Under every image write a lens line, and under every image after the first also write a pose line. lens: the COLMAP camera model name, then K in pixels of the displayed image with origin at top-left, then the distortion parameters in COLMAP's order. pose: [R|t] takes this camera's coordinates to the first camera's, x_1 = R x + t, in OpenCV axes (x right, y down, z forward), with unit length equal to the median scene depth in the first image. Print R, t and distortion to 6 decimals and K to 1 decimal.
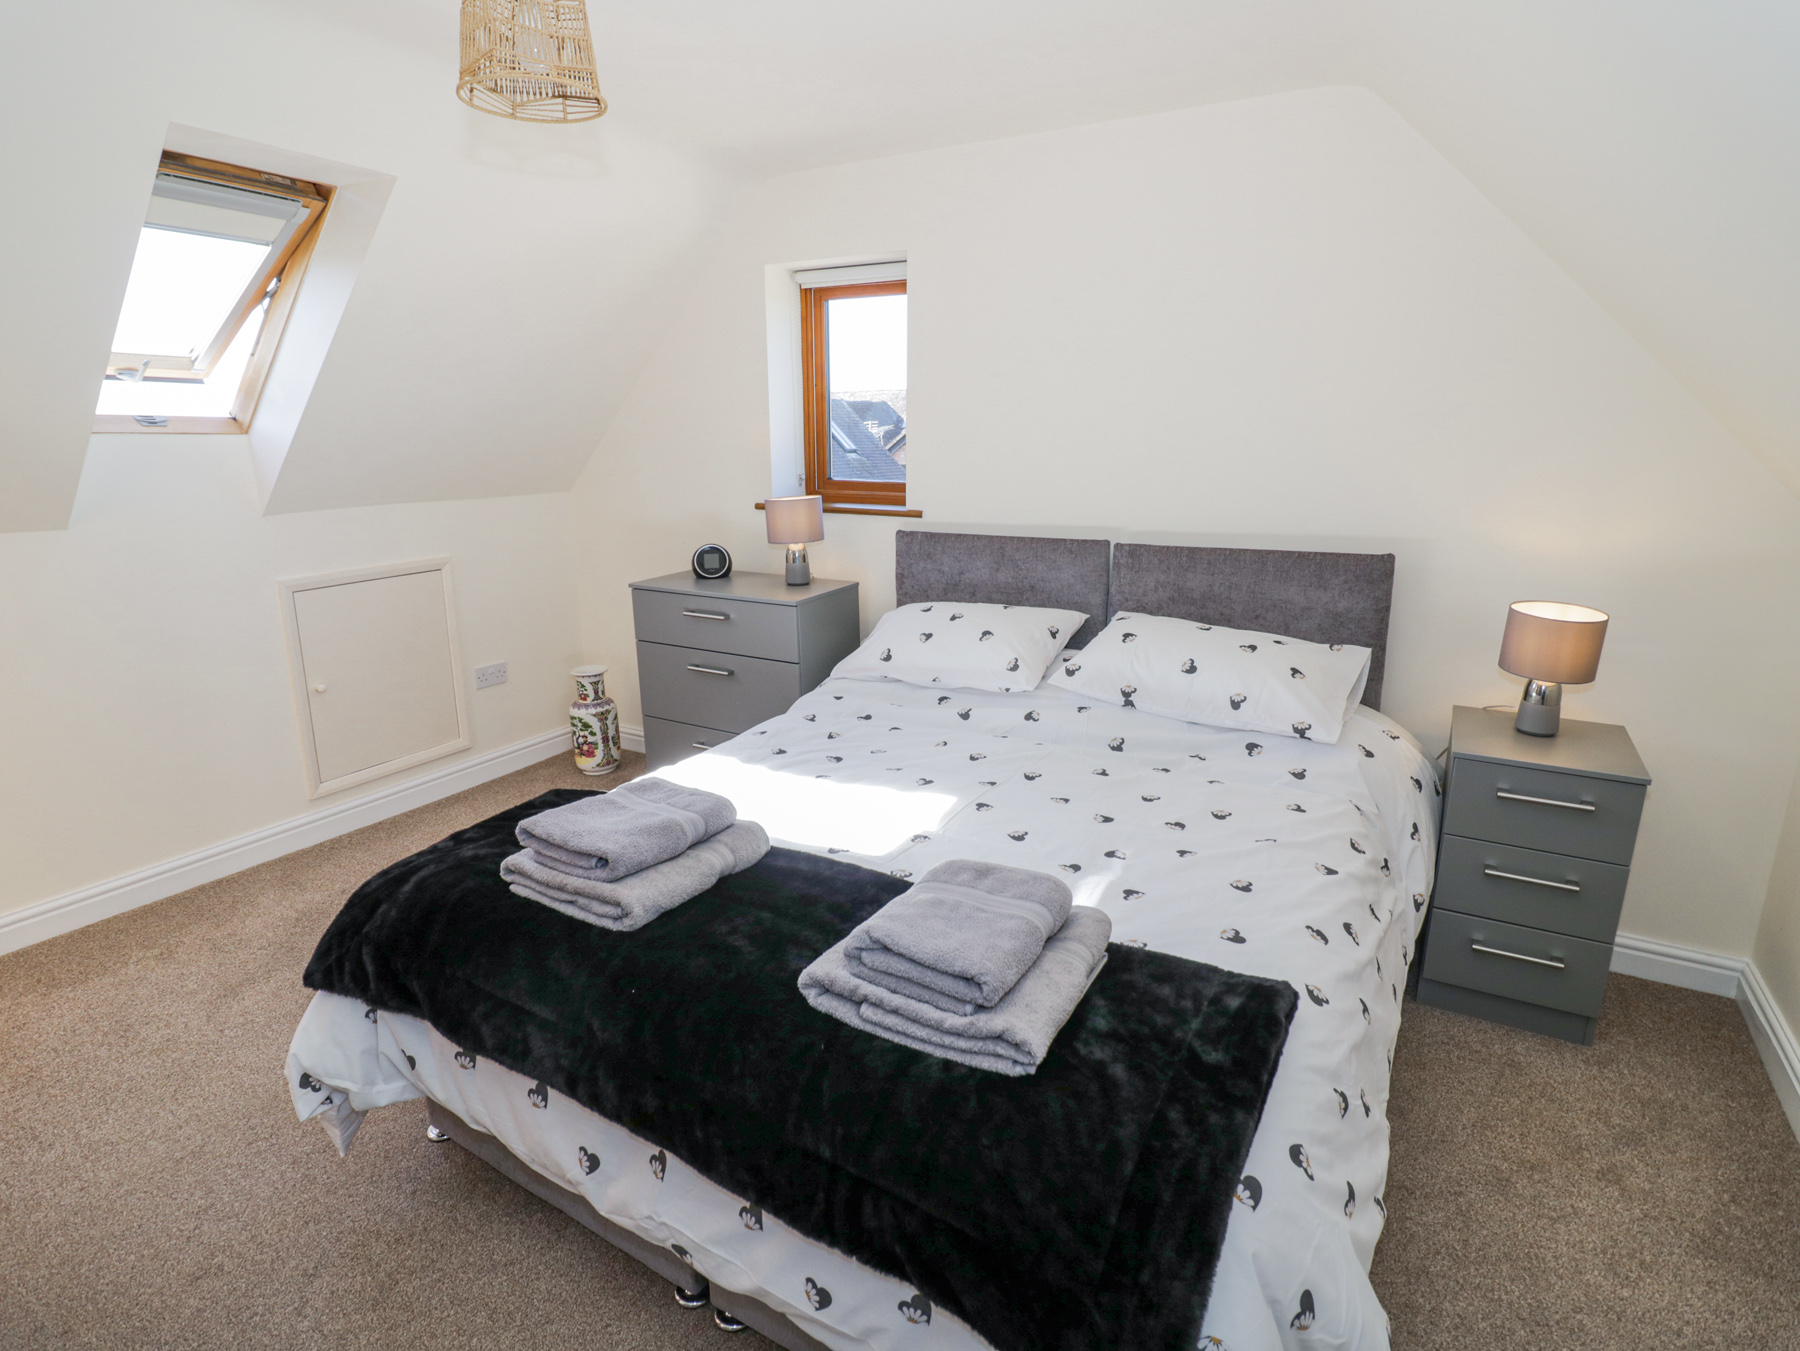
lens RADIAL K [[934.4, 0, 896.1], [0, 934.4, 658.4], [0, 0, 1]] dist [0.000730, -0.013844]
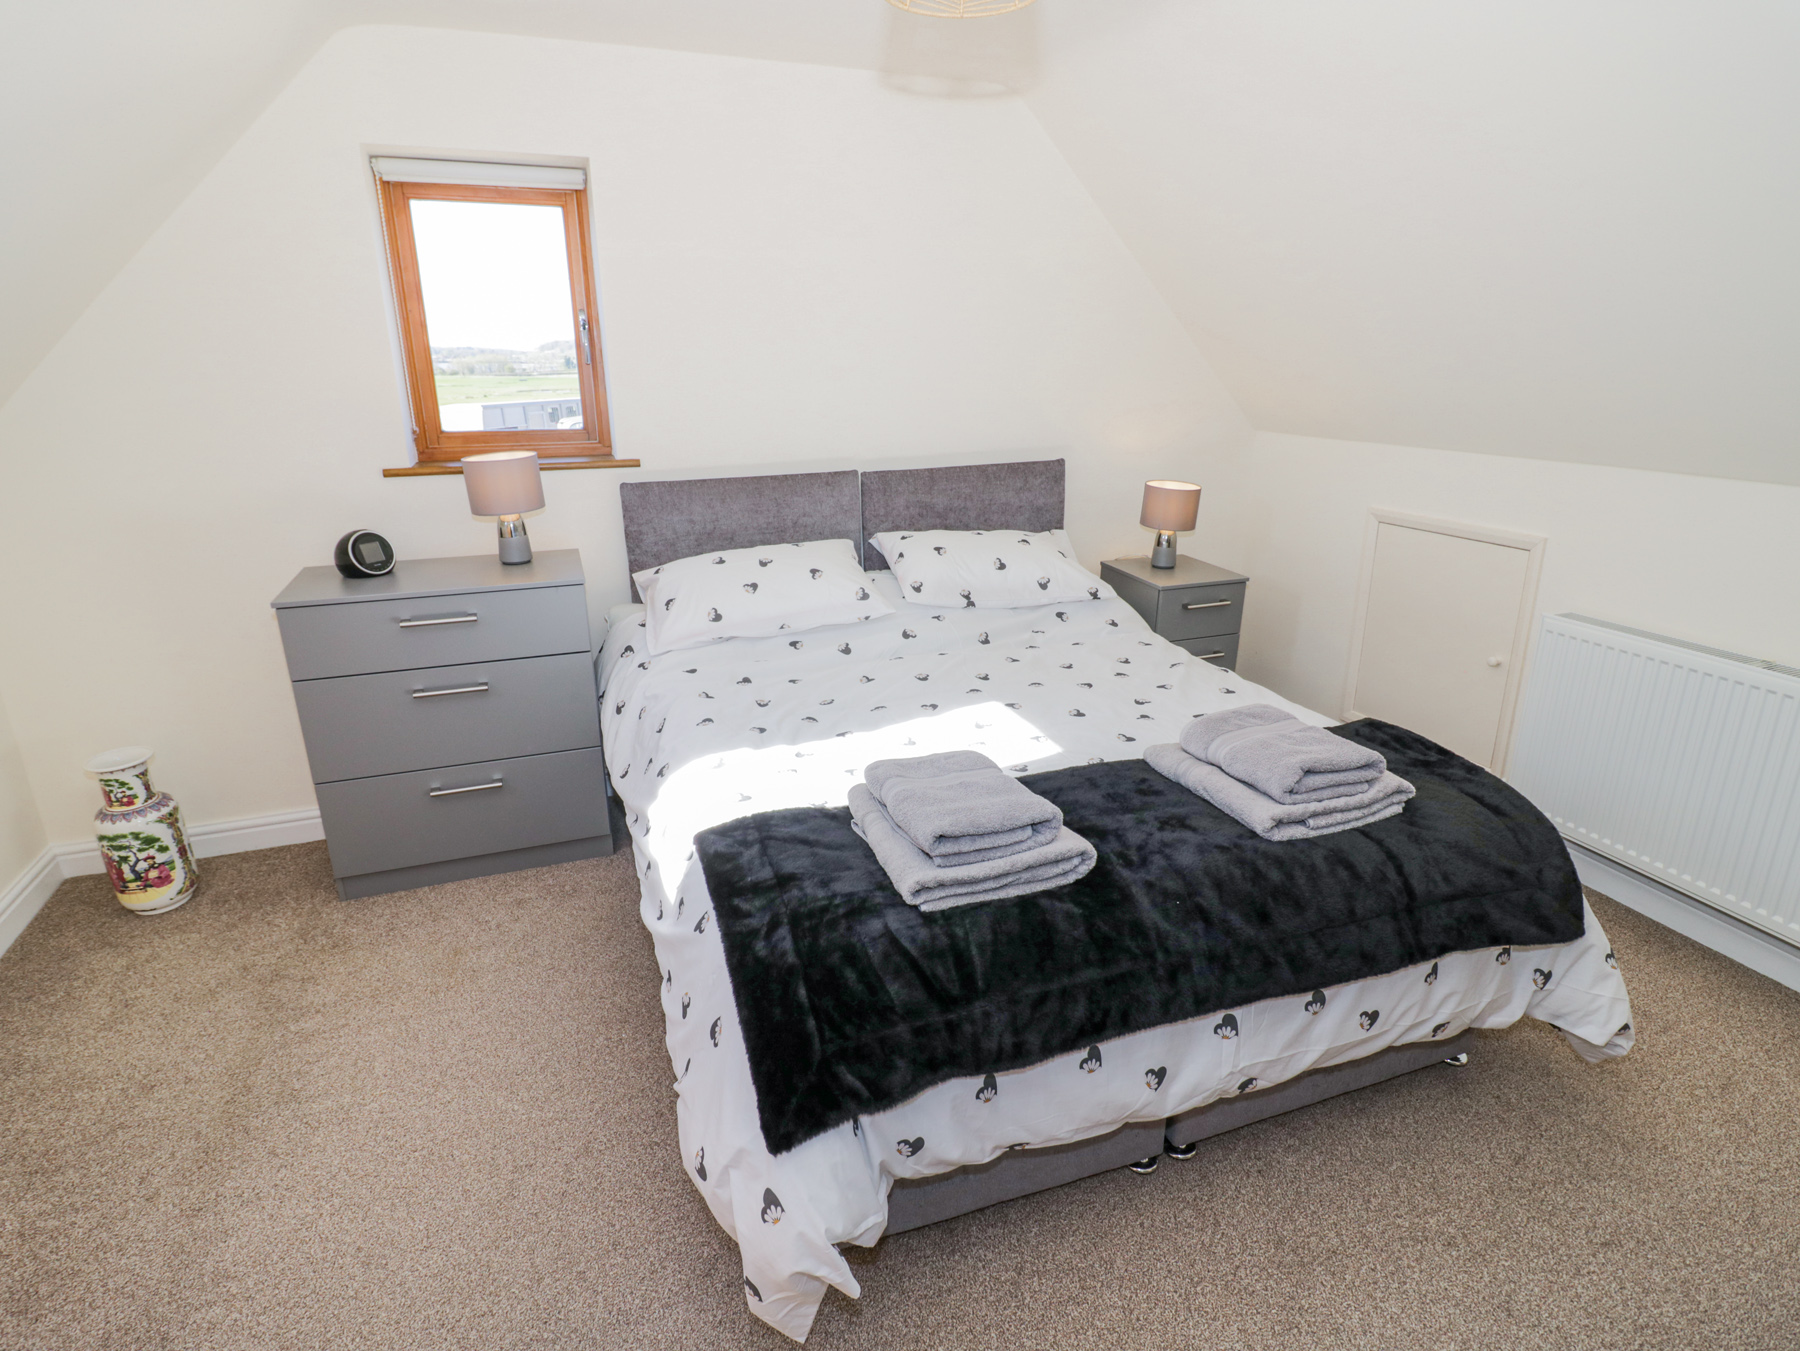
lens RADIAL K [[934.4, 0, 896.1], [0, 934.4, 658.4], [0, 0, 1]] dist [0.000730, -0.013844]
pose [[0.638605, -0.237457, 0.731982, -0.577501], [0.184410, 0.970707, 0.154015, -0.070504], [-0.747112, 0.036630, 0.663688, 0.242019]]
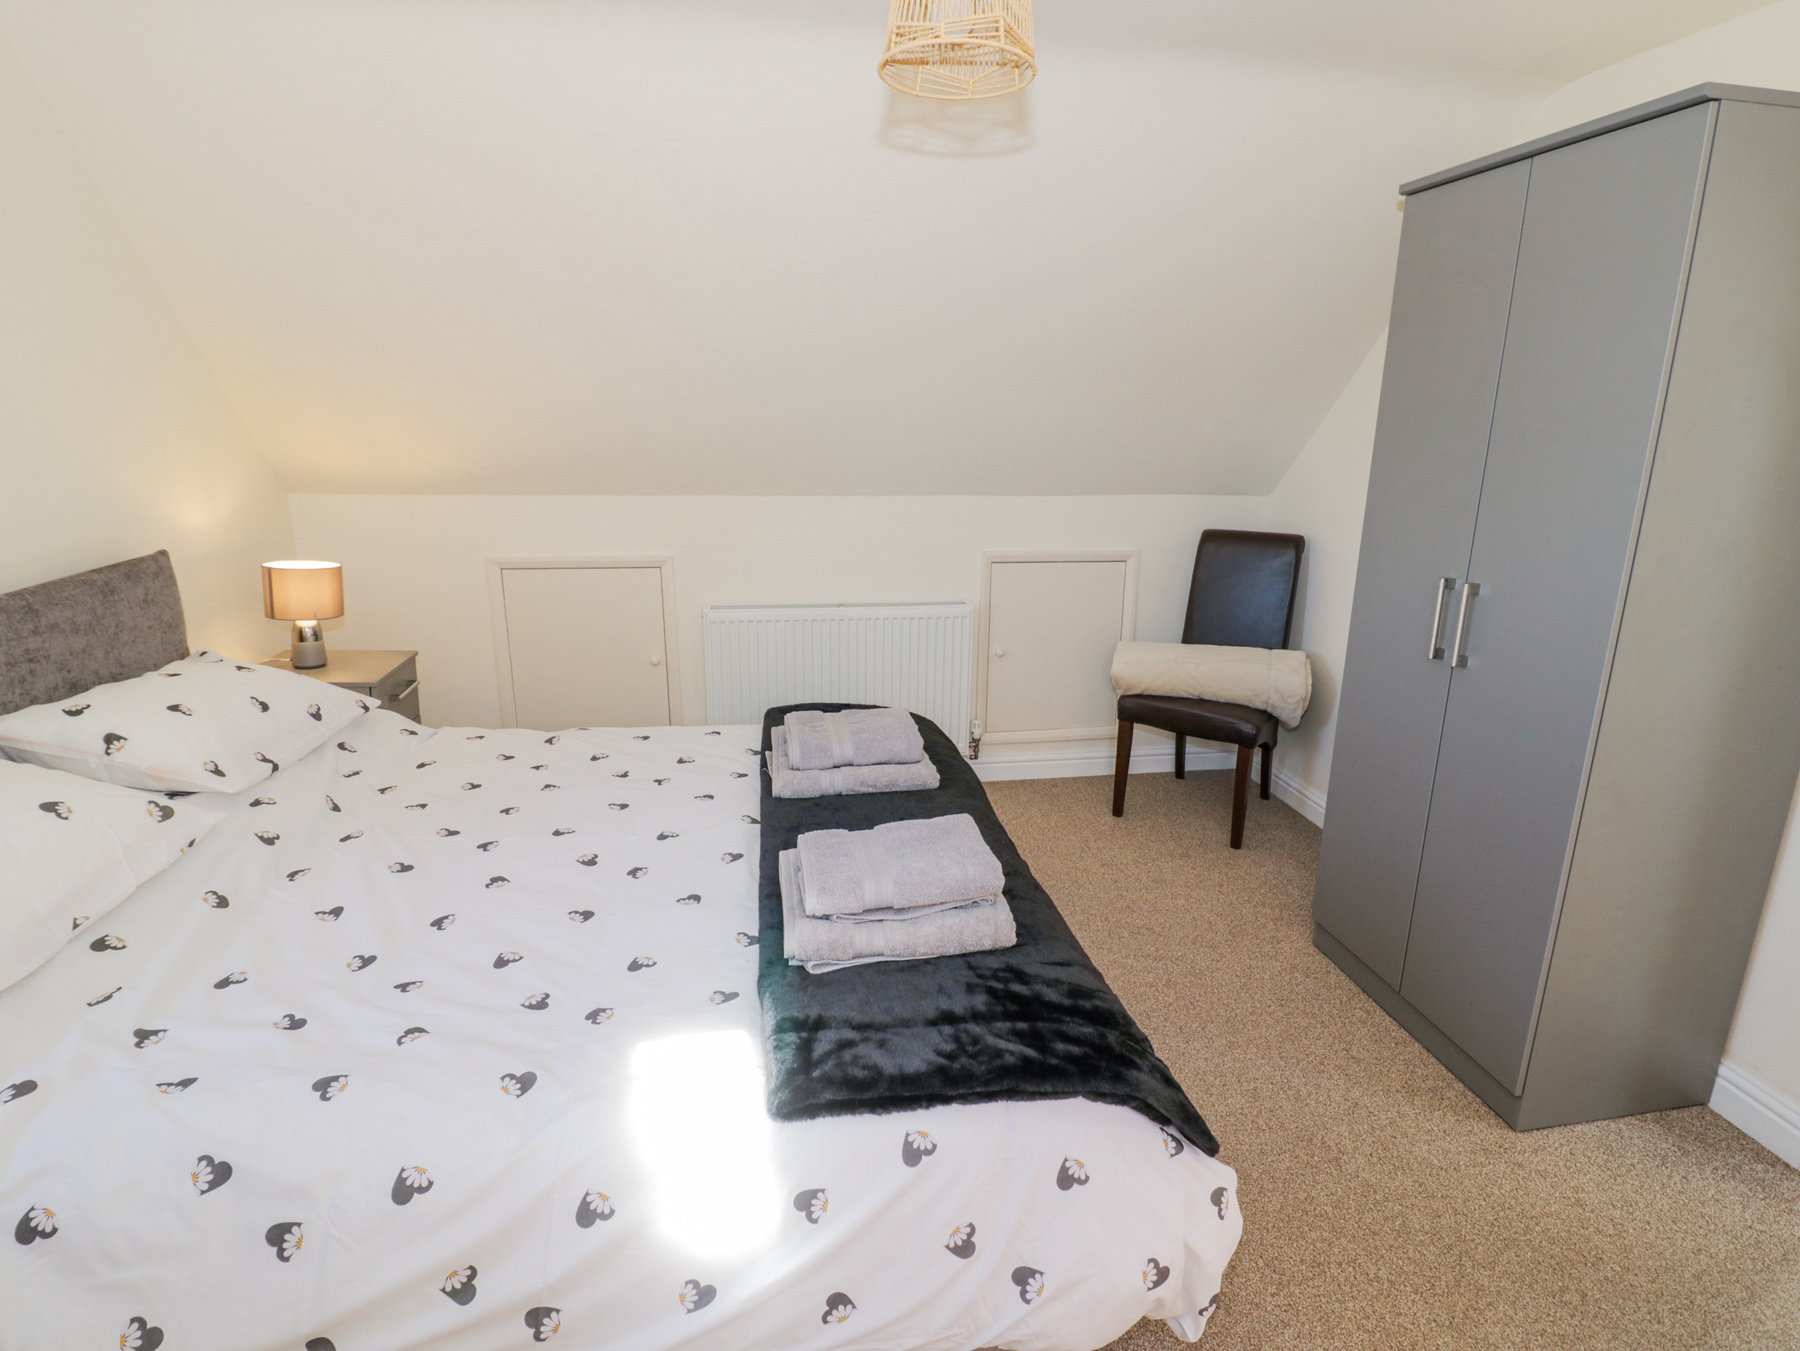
lens RADIAL K [[934.4, 0, 896.1], [0, 934.4, 658.4], [0, 0, 1]] dist [0.000730, -0.013844]
pose [[-0.634257, -0.186931, 0.750183, -0.529750], [0.175689, 0.910094, 0.375317, -0.193618], [-0.752895, 0.369847, -0.544392, 0.834108]]
